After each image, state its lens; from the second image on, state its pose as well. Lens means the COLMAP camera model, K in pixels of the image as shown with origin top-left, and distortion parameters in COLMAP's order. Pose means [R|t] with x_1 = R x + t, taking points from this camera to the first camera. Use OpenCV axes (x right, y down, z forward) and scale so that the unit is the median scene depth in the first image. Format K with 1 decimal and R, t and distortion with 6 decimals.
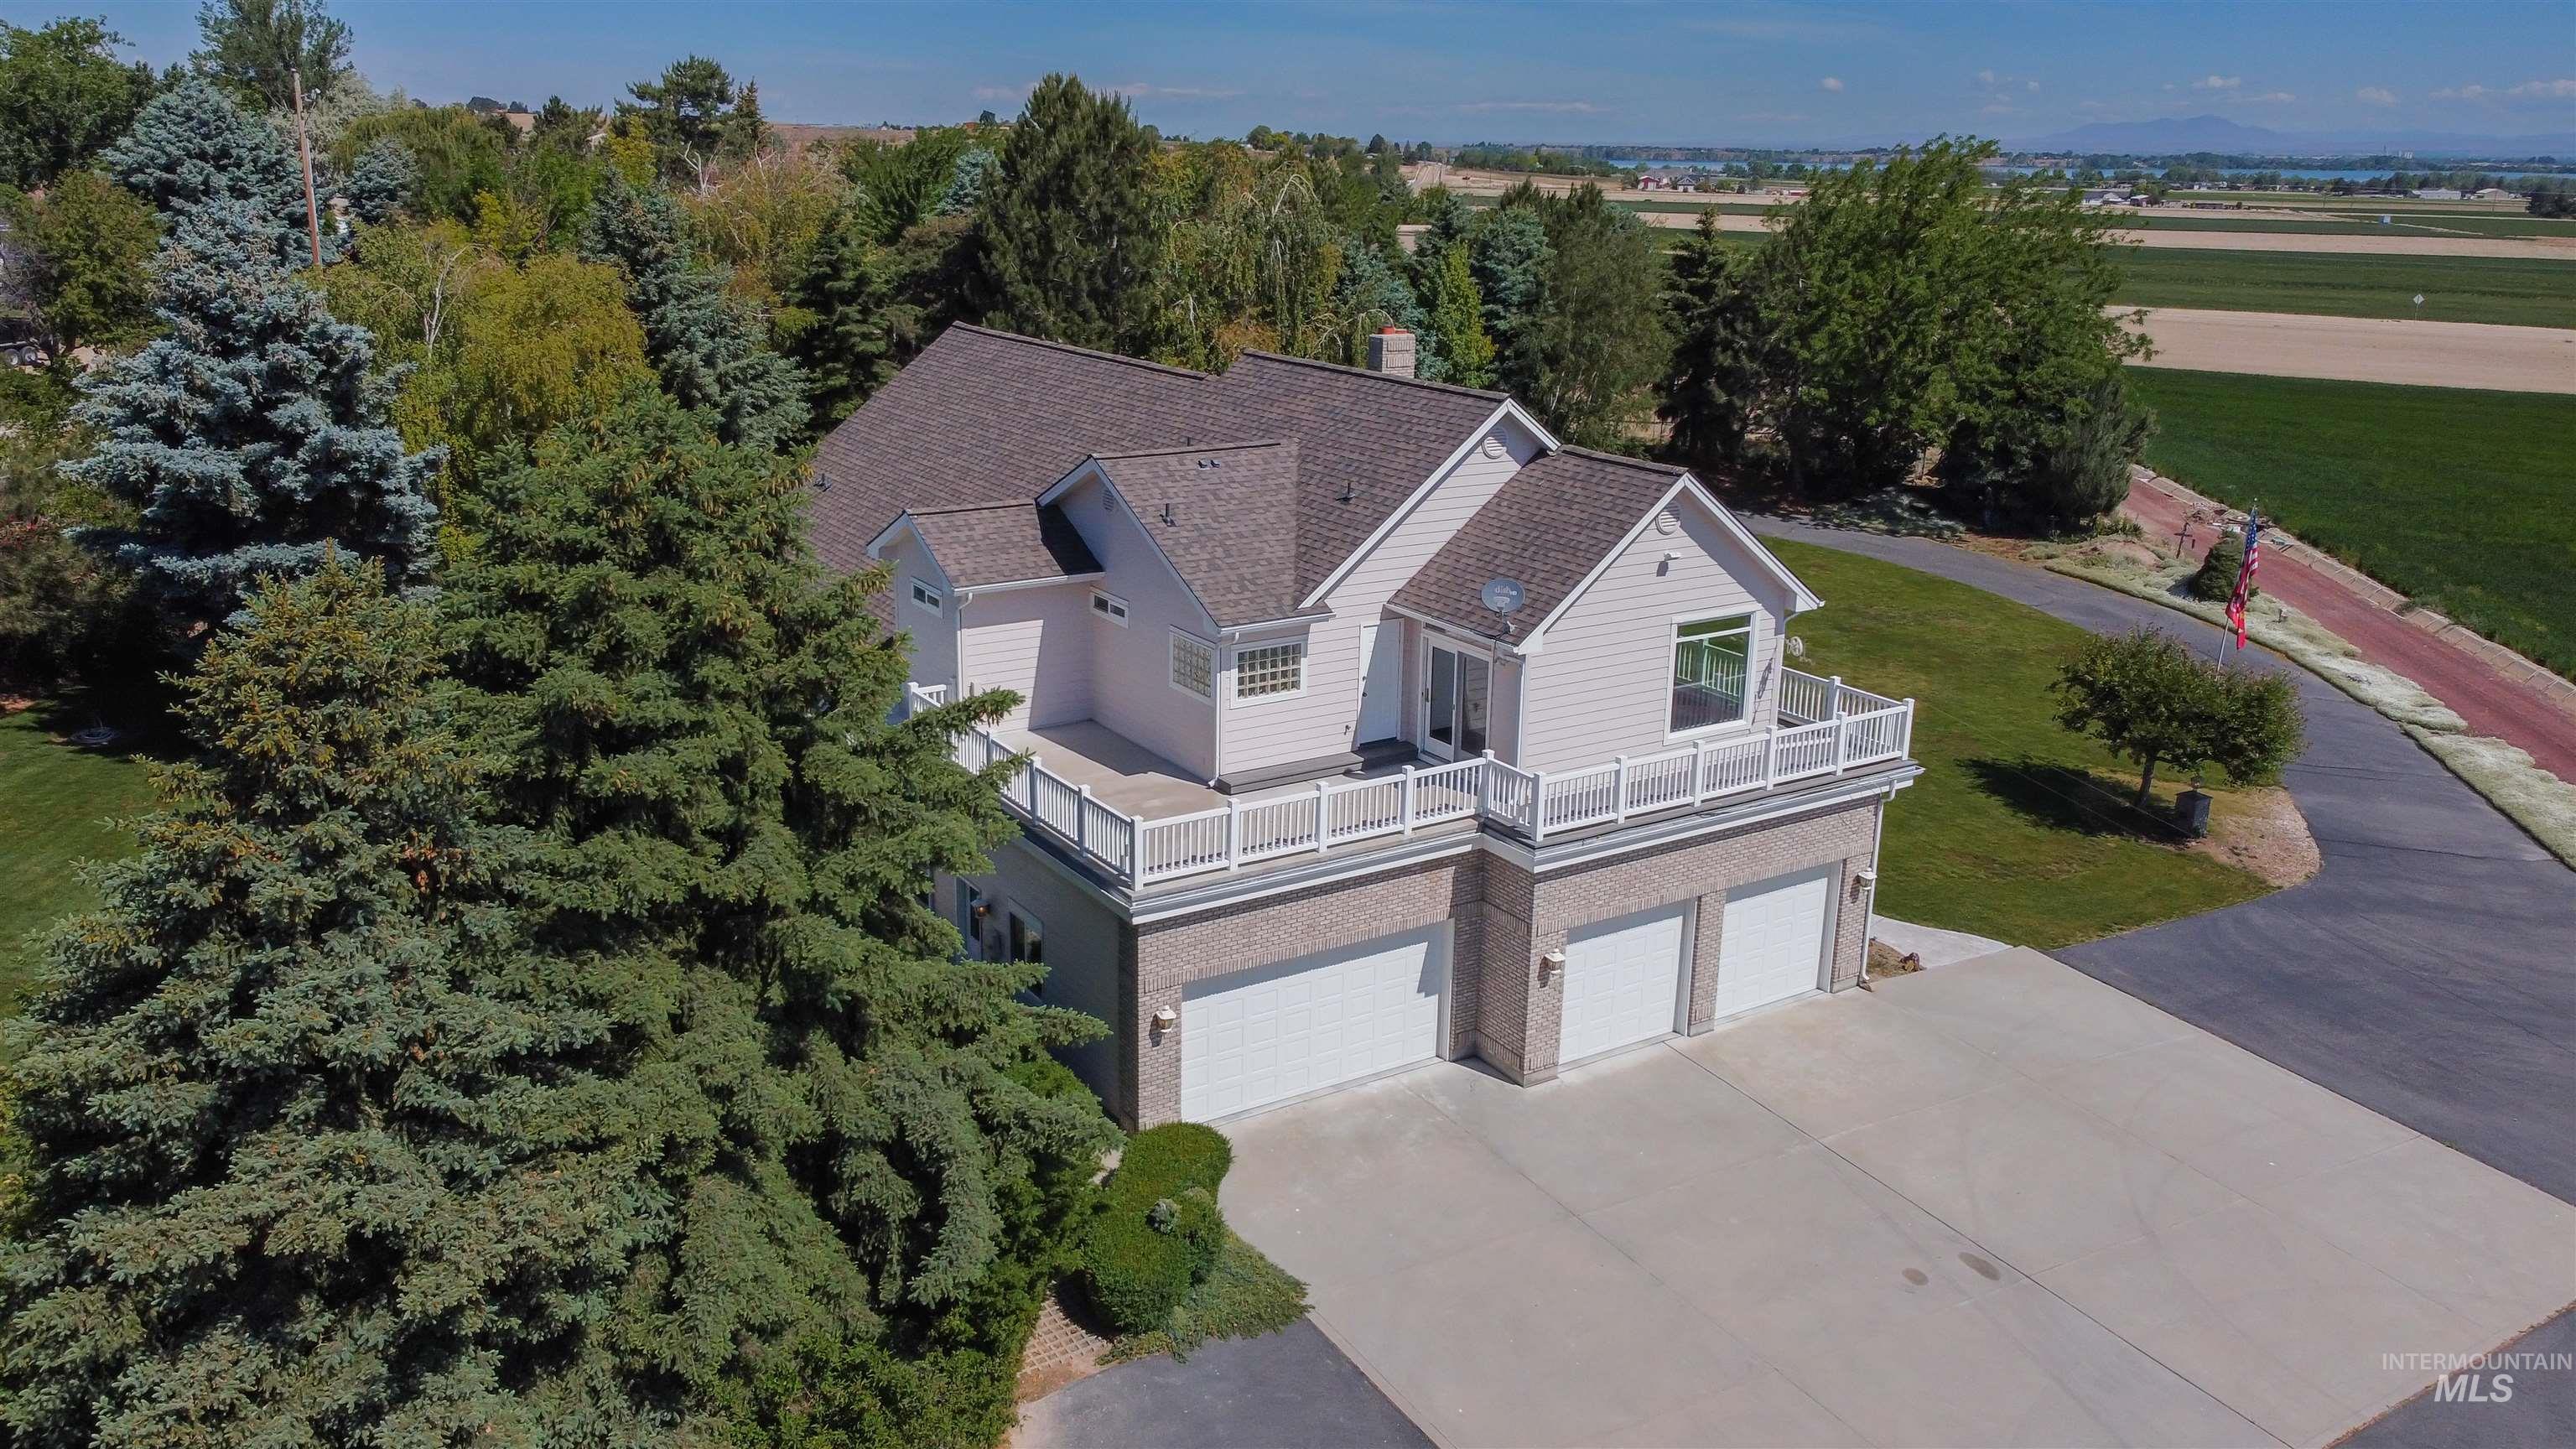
lens RADIAL K [[1862.3, 0, 1369.3], [0, 1862.3, 777.0], [0, 0, 1]] dist [-0.000010, -0.000773]
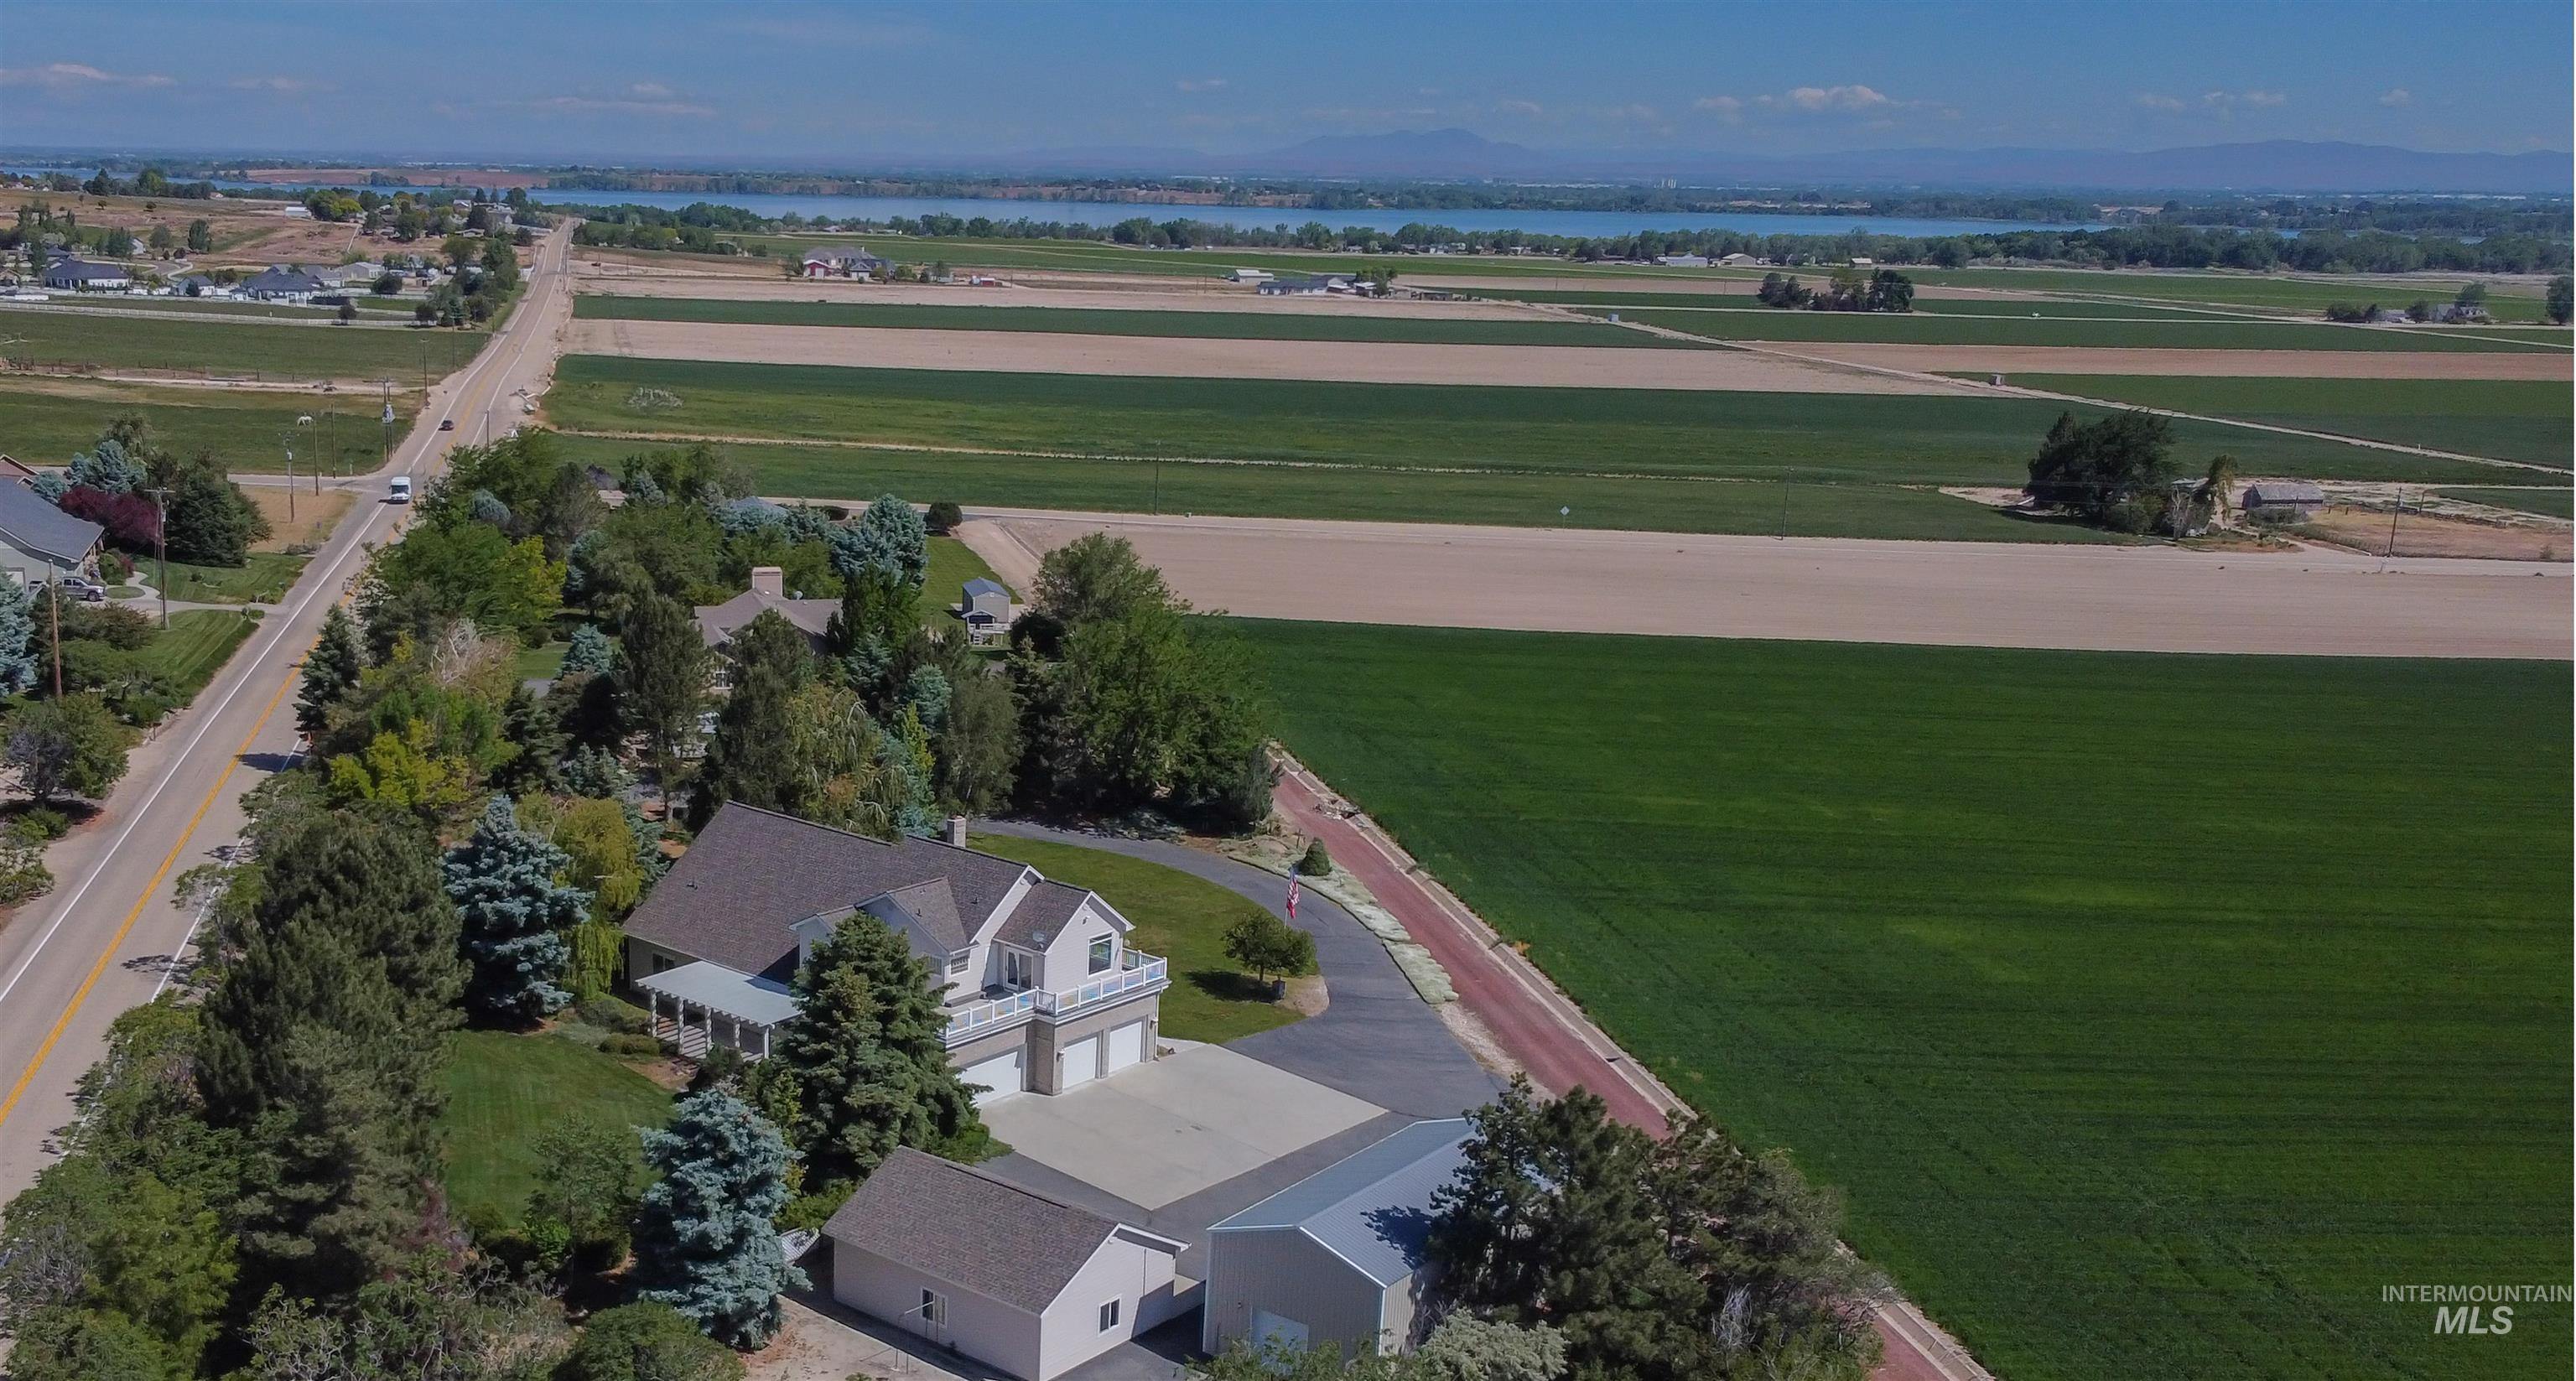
lens RADIAL K [[2246.2, 0, 1288.0], [0, 2246.2, 690.5], [0, 0, 1]] dist [0.008156, 0.001650]
pose [[0.940356, -0.026366, 0.339168, -0.654150], [0.069157, 0.990989, -0.114706, -0.036521], [-0.333087, 0.131320, 0.933707, -2.209963]]
